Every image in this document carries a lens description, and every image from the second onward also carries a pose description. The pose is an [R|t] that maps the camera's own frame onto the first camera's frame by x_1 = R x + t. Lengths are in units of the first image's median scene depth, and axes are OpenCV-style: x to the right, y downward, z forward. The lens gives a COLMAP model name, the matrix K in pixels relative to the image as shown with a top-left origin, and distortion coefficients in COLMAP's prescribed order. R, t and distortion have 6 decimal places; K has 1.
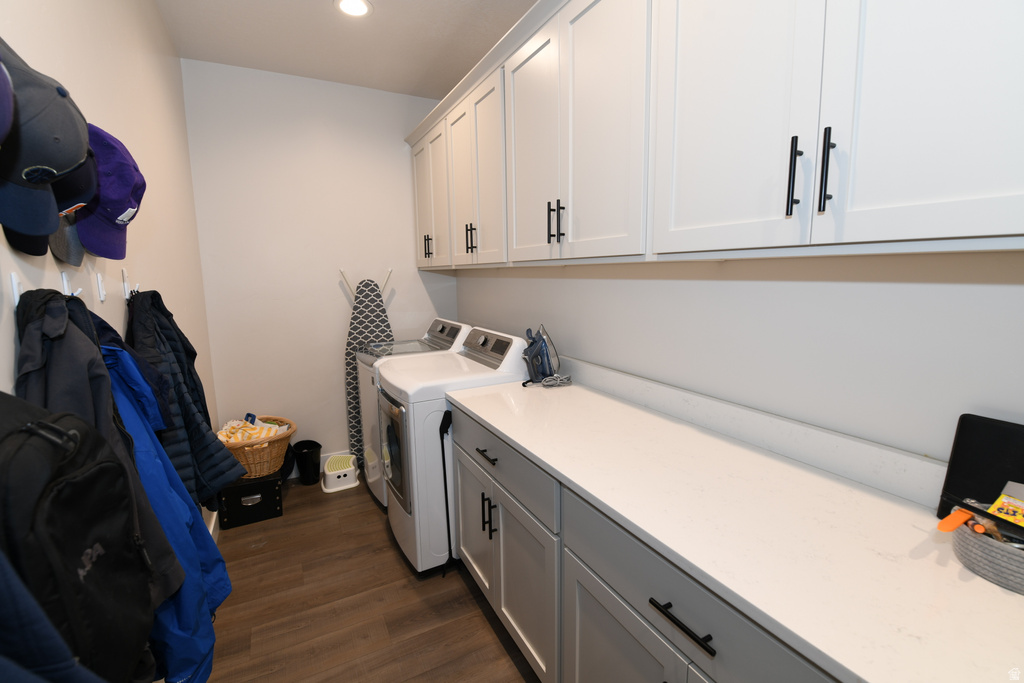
lens RADIAL K [[441.4, 0, 513.3], [0, 441.4, 336.2], [0, 0, 1]] dist [-0.003802, -0.009653]
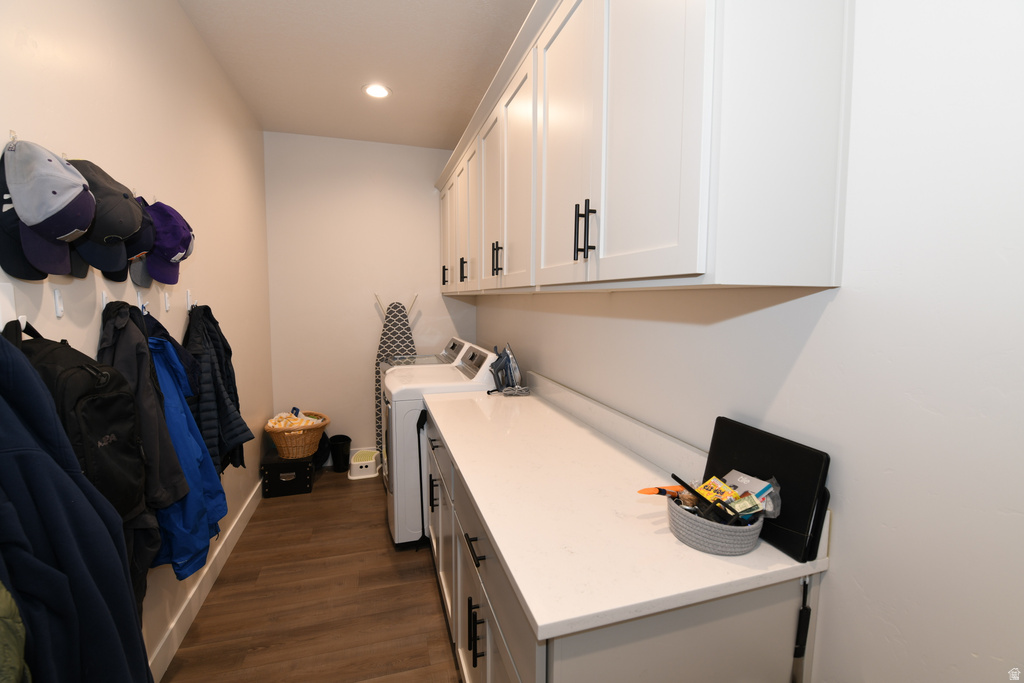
lens RADIAL K [[441.4, 0, 513.3], [0, 441.4, 336.2], [0, 0, 1]] dist [-0.003802, -0.009653]
pose [[0.982632, 0.035560, -0.182124, 0.296113], [-0.046276, 0.997417, -0.054928, 0.020312], [0.179701, 0.062402, 0.981740, -0.158786]]
